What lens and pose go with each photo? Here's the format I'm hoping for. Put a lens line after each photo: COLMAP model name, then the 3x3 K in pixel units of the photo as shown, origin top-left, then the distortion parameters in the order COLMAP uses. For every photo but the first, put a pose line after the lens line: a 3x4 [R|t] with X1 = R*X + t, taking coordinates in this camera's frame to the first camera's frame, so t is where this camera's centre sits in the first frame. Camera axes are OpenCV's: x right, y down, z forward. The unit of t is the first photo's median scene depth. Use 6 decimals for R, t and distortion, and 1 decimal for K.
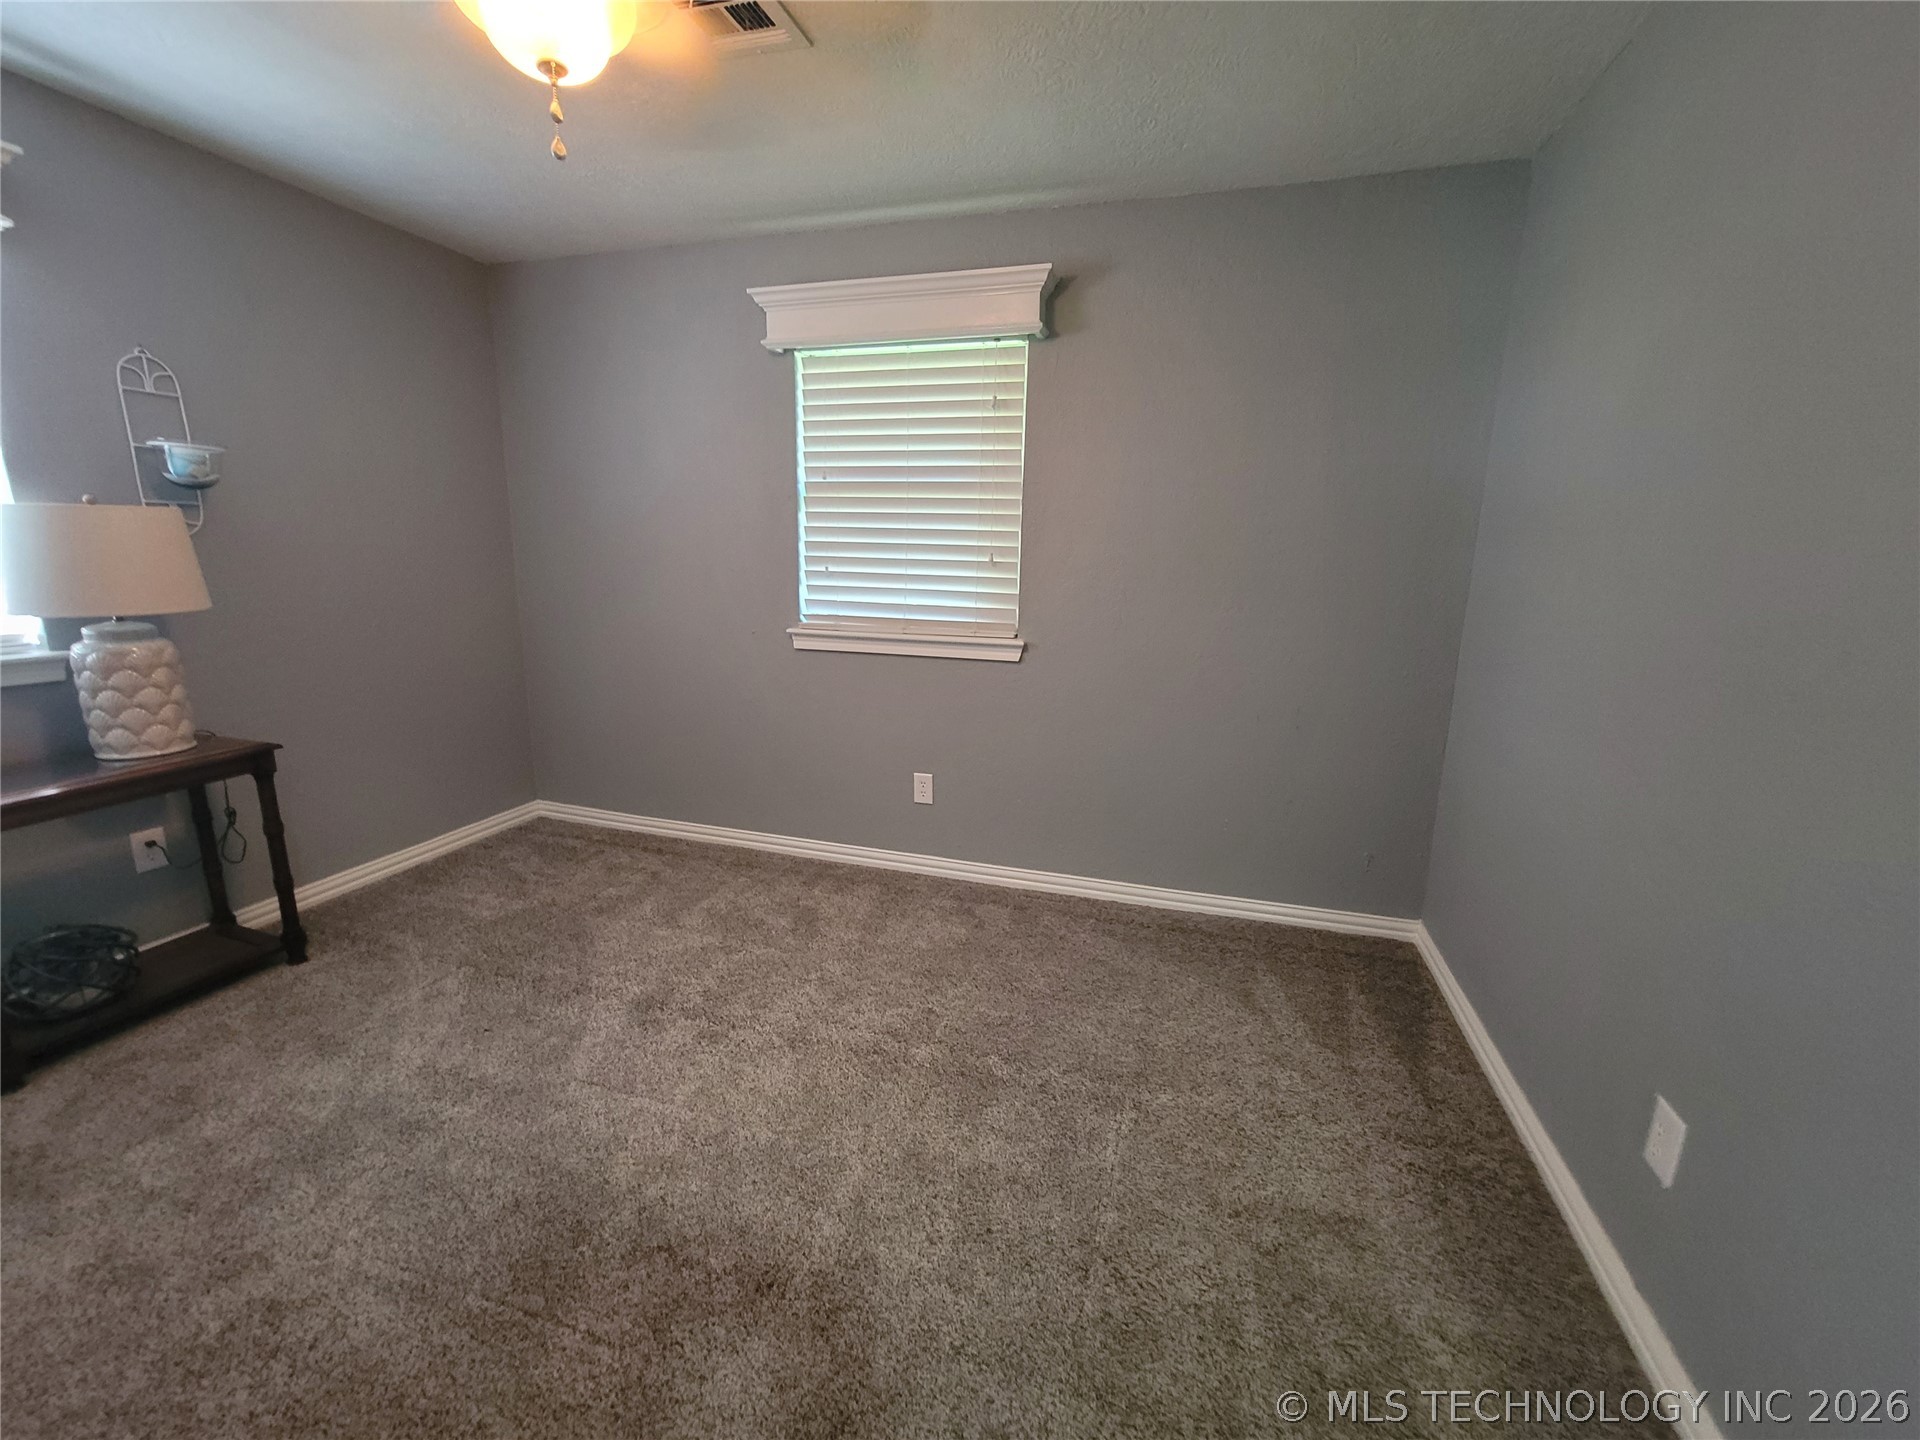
lens RADIAL K [[790.7, 0, 958.0], [0, 790.7, 722.1], [0, 0, 1]] dist [-0.000946, 0.000798]
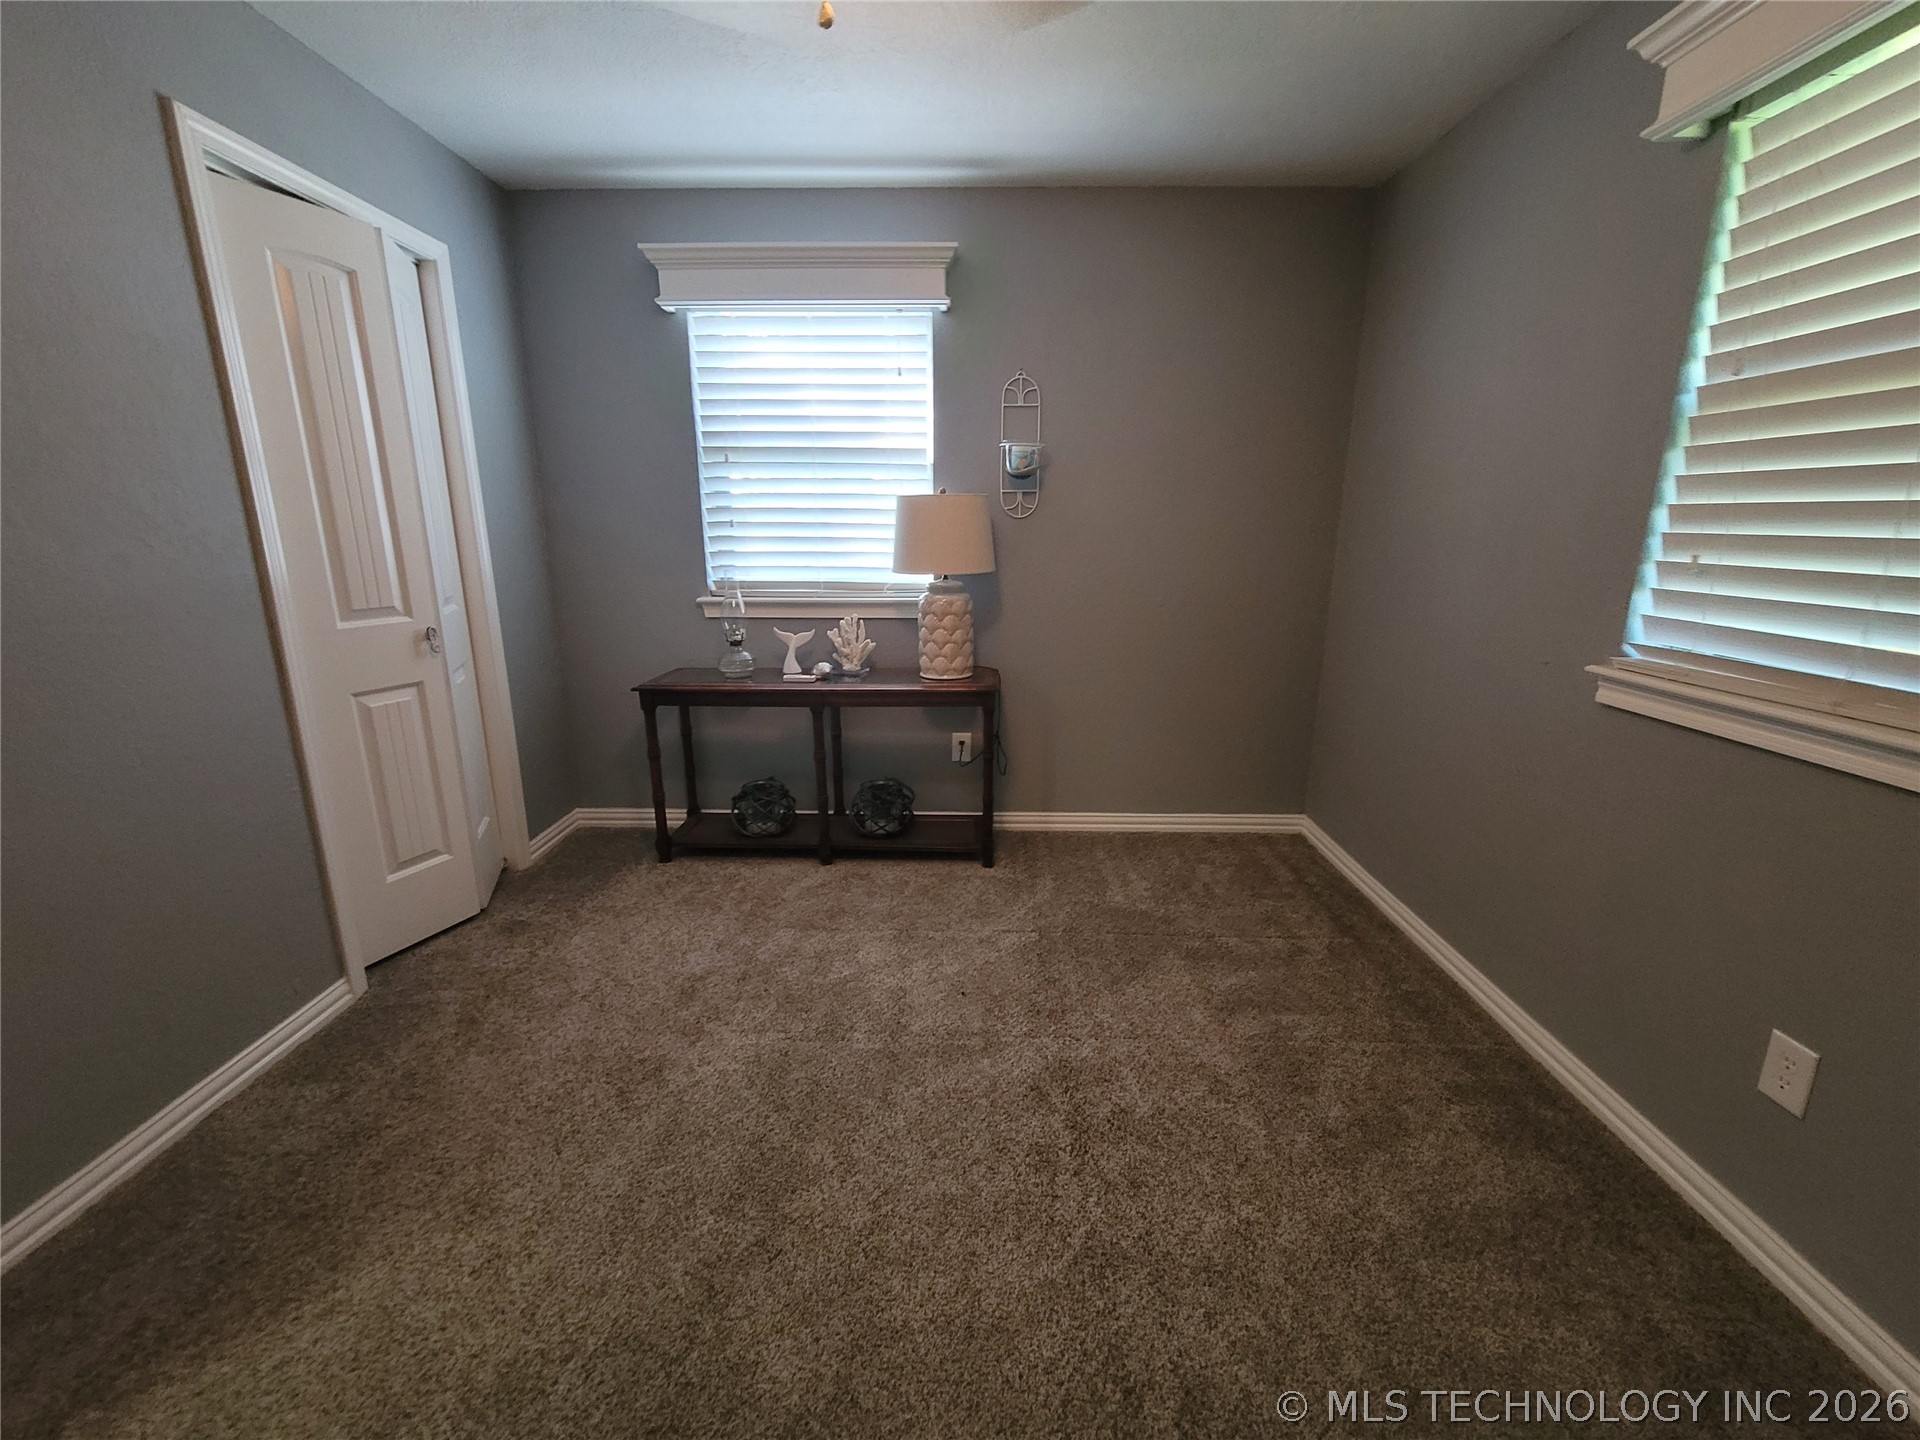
lens RADIAL K [[786.3, 0, 962.7], [0, 786.3, 727.5], [0, 0, 1]] dist [-0.008648, -0.000098]
pose [[0.283603, 0.224995, -0.932173, 0.216109], [-0.207763, 0.963412, 0.169326, -0.090634], [0.936165, 0.145650, 0.319972, 0.488570]]
